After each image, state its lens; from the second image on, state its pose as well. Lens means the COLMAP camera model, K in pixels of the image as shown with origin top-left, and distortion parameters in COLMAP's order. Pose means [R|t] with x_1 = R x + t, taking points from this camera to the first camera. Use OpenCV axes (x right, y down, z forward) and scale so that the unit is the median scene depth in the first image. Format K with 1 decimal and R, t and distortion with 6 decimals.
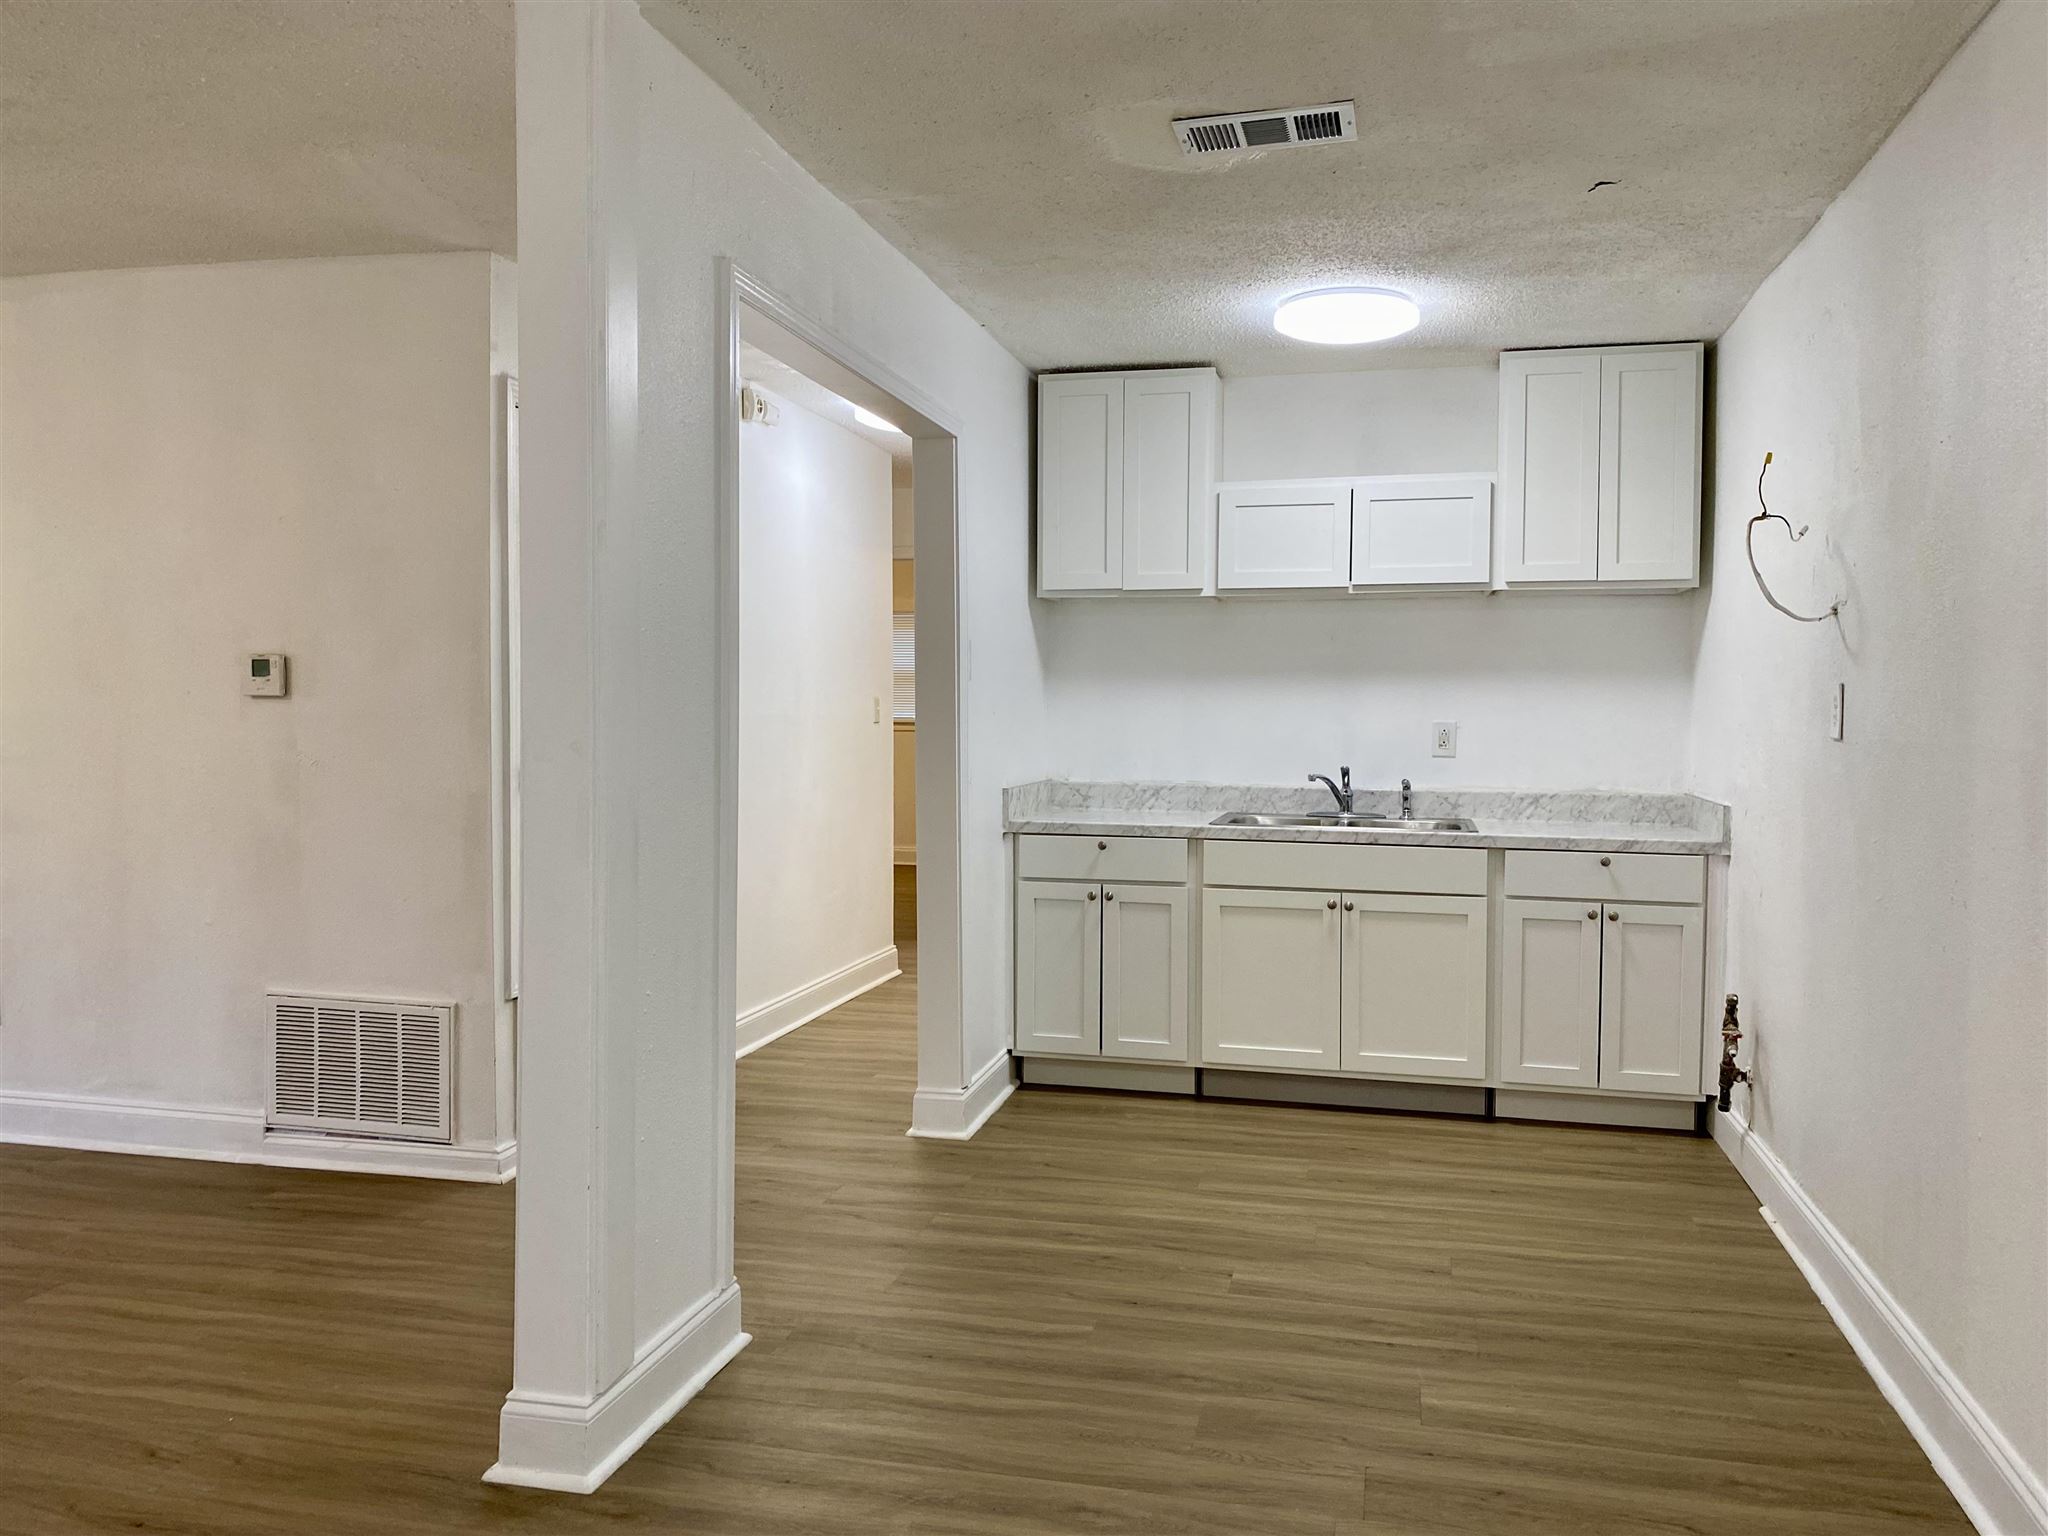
lens RADIAL K [[1560.9, 0, 1019.2], [0, 1560.9, 757.8], [0, 0, 1]] dist [0.055963, -0.052783]
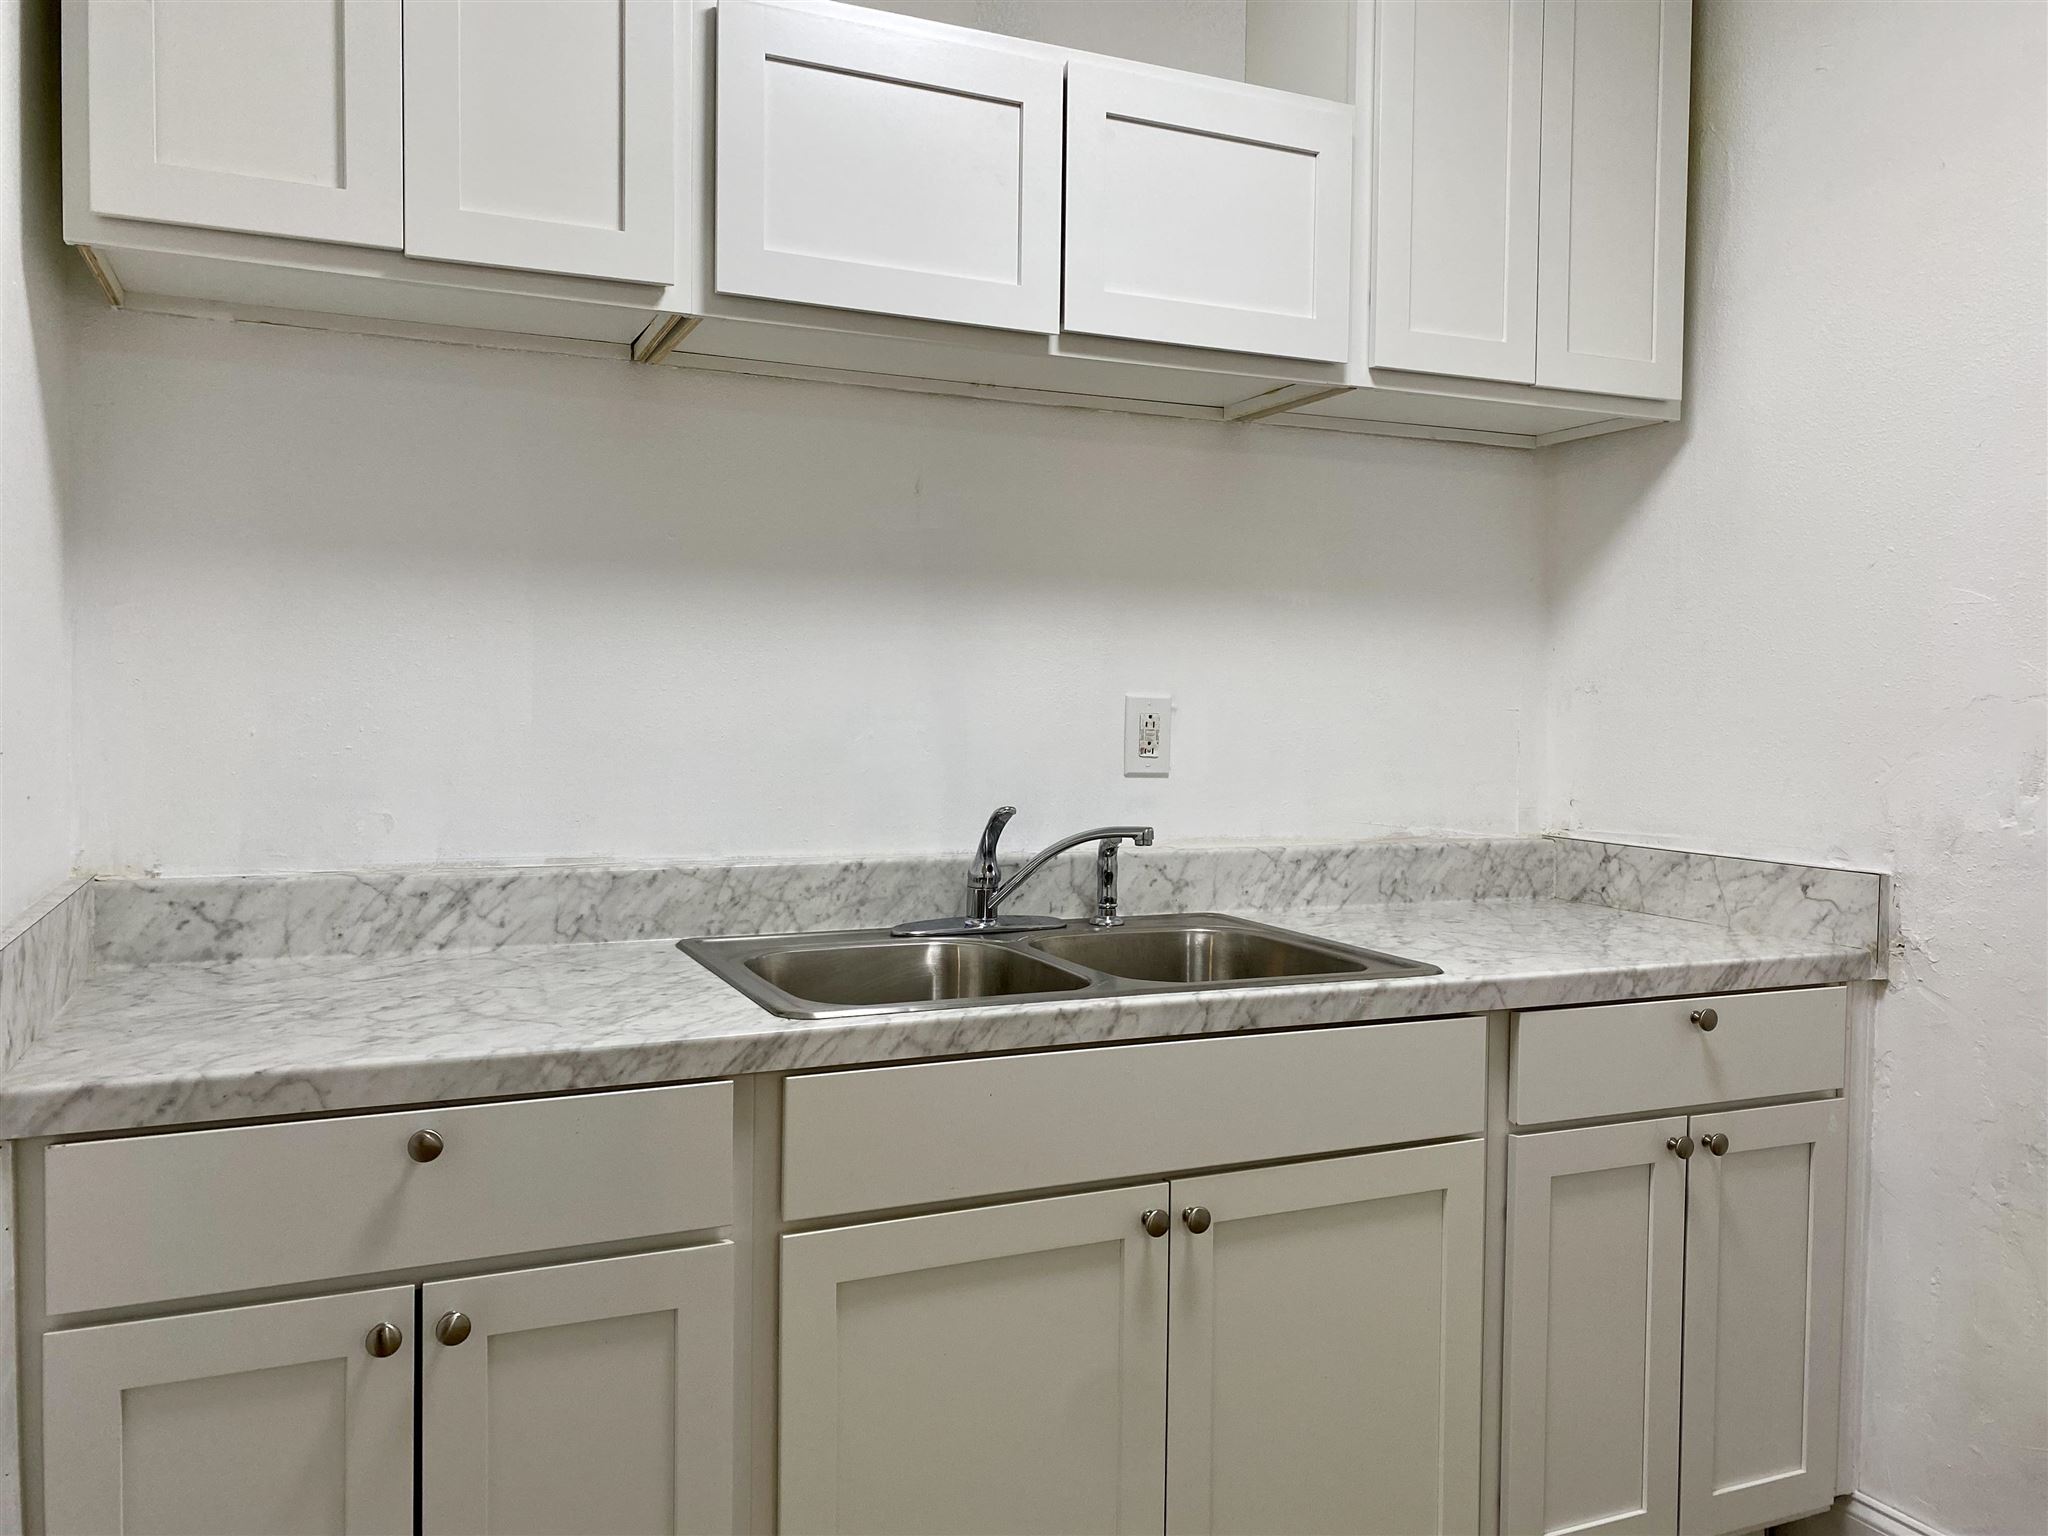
lens RADIAL K [[1560.9, 0, 1019.2], [0, 1560.9, 757.8], [0, 0, 1]] dist [0.055963, -0.052783]
pose [[0.789184, -0.018577, 0.613875, -0.030673], [0.017615, 0.999816, 0.007611, -0.010282], [-0.613904, 0.004807, 0.789366, 0.721812]]
